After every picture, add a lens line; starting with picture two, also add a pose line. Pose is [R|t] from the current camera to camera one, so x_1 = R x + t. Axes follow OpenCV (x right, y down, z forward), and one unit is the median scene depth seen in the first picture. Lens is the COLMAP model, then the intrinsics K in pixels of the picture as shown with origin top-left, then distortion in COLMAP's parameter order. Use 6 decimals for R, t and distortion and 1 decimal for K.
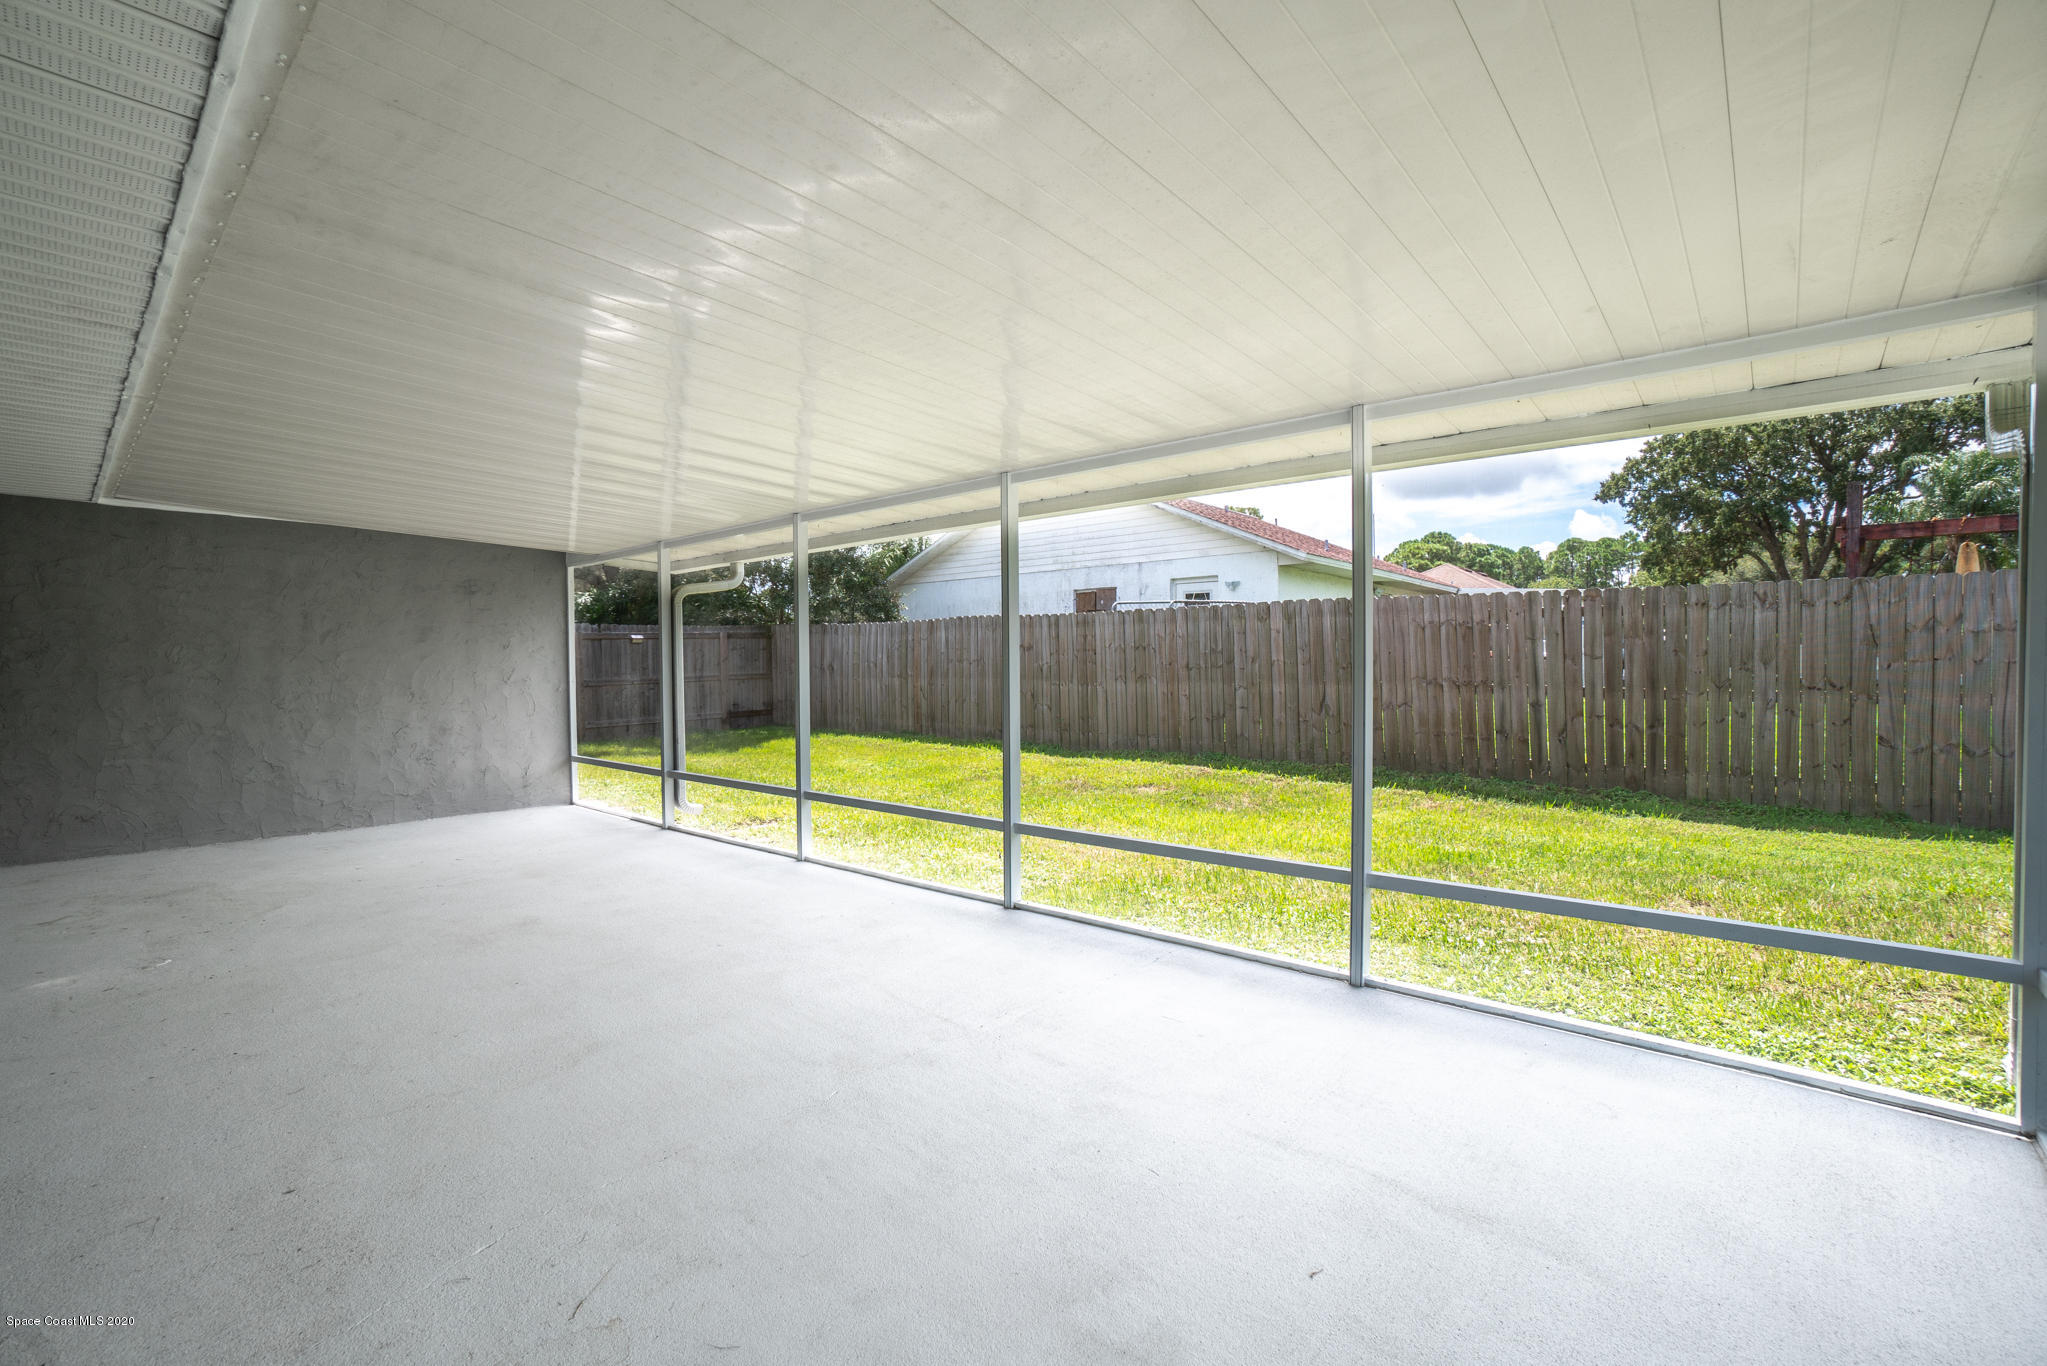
lens RADIAL K [[911.7, 0, 1015.4], [0, 911.7, 689.9], [0, 0, 1]] dist [-0.034944, 0.000101]
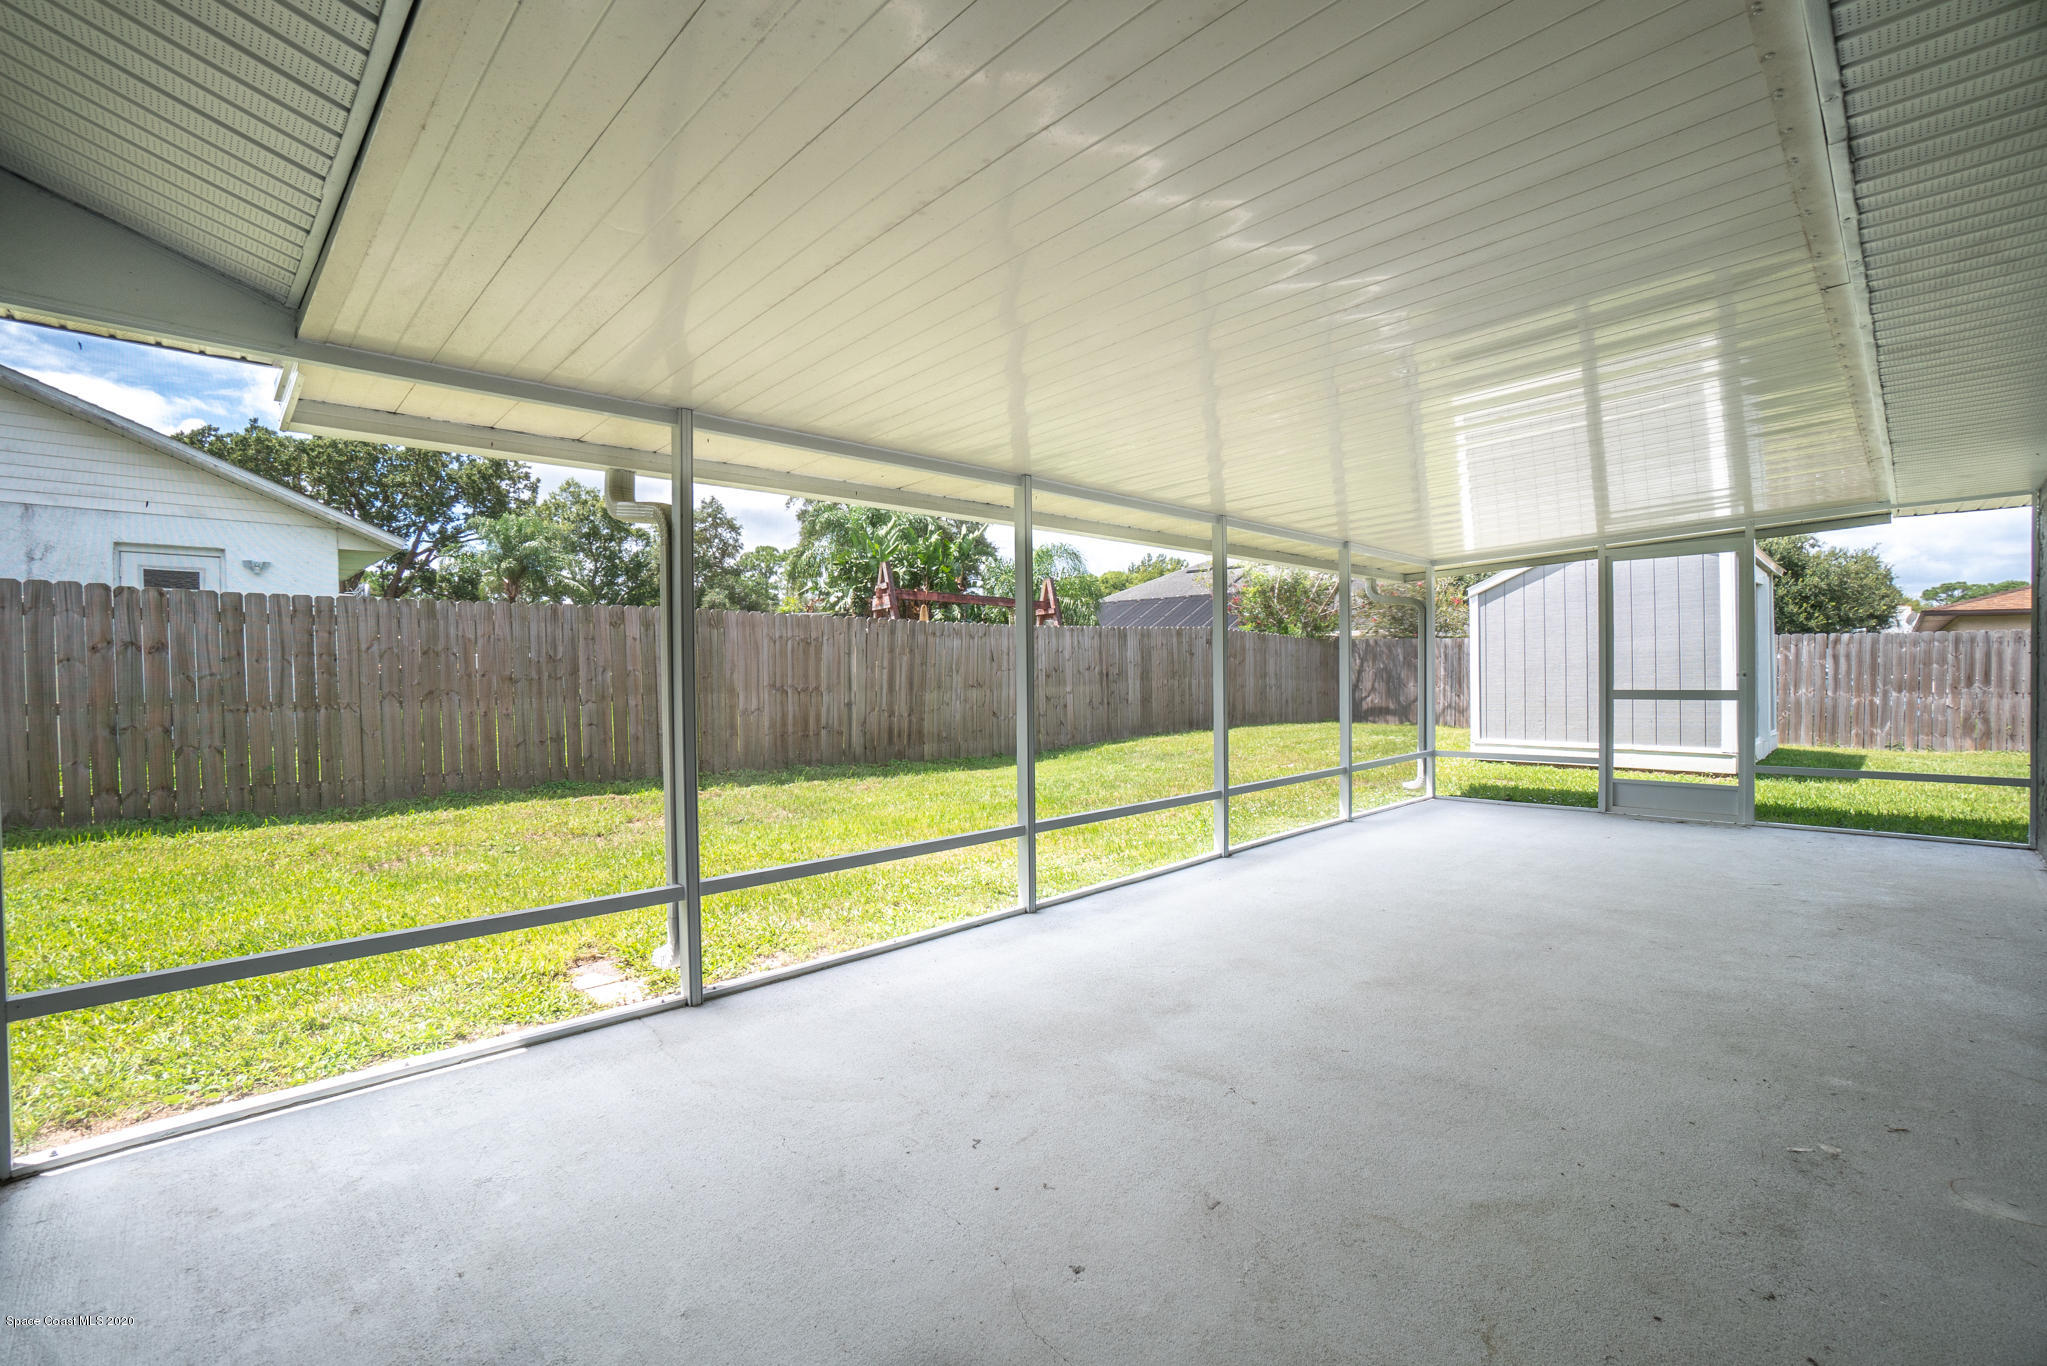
lens RADIAL K [[896.9, 0, 1015.3], [0, 896.9, 686.9], [0, 0, 1]] dist [-0.000259, 0.000251]
pose [[0.095234, -0.011717, 0.995386, -0.661860], [0.040288, 0.999157, 0.007907, -0.009026], [-0.994639, 0.039349, 0.095626, 0.609437]]
